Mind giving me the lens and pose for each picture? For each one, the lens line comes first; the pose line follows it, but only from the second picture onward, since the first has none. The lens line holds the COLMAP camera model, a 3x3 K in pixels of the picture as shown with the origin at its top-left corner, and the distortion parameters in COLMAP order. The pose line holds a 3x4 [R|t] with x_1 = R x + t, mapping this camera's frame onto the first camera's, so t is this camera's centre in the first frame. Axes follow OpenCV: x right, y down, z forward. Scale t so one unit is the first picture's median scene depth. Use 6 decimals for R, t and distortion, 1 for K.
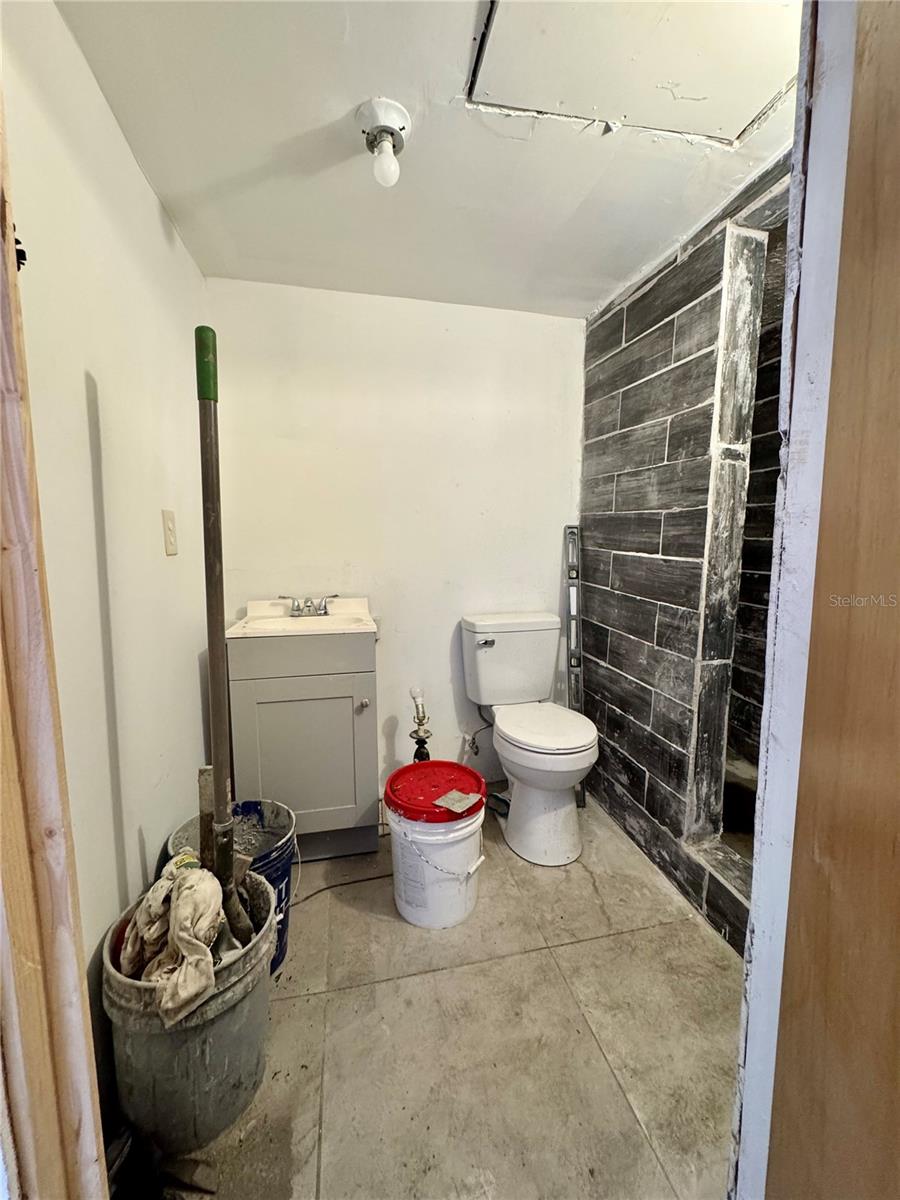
lens RADIAL K [[479.5, 0, 450.0], [0, 479.5, 600.0], [0, 0, 1]] dist [-0.002736, 0.000130]
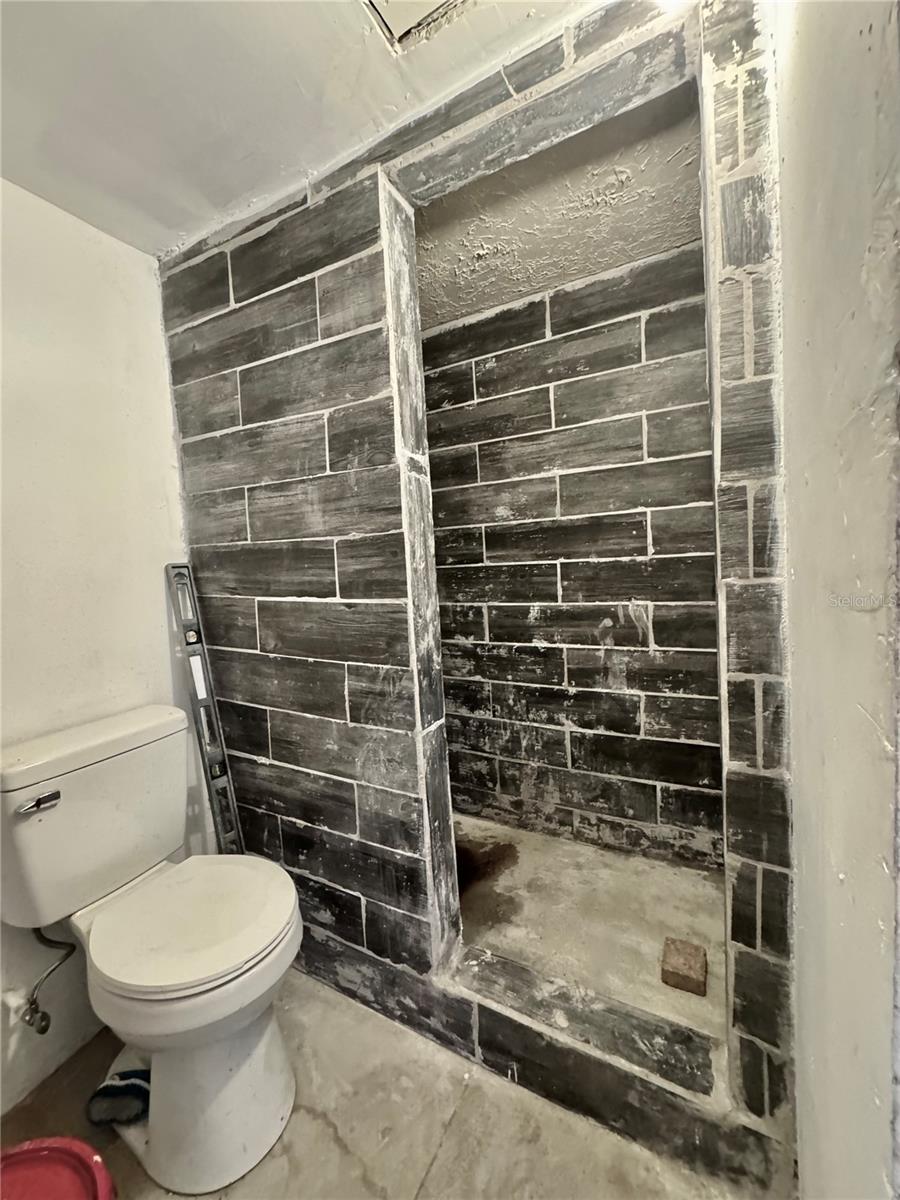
lens RADIAL K [[479.5, 0, 450.0], [0, 479.5, 600.0], [0, 0, 1]] dist [-0.002736, 0.000130]
pose [[0.656329, -0.100174, 0.747795, 0.005491], [0.153862, 0.988089, -0.002679, -0.064530], [-0.738620, 0.116816, 0.663924, 0.402611]]
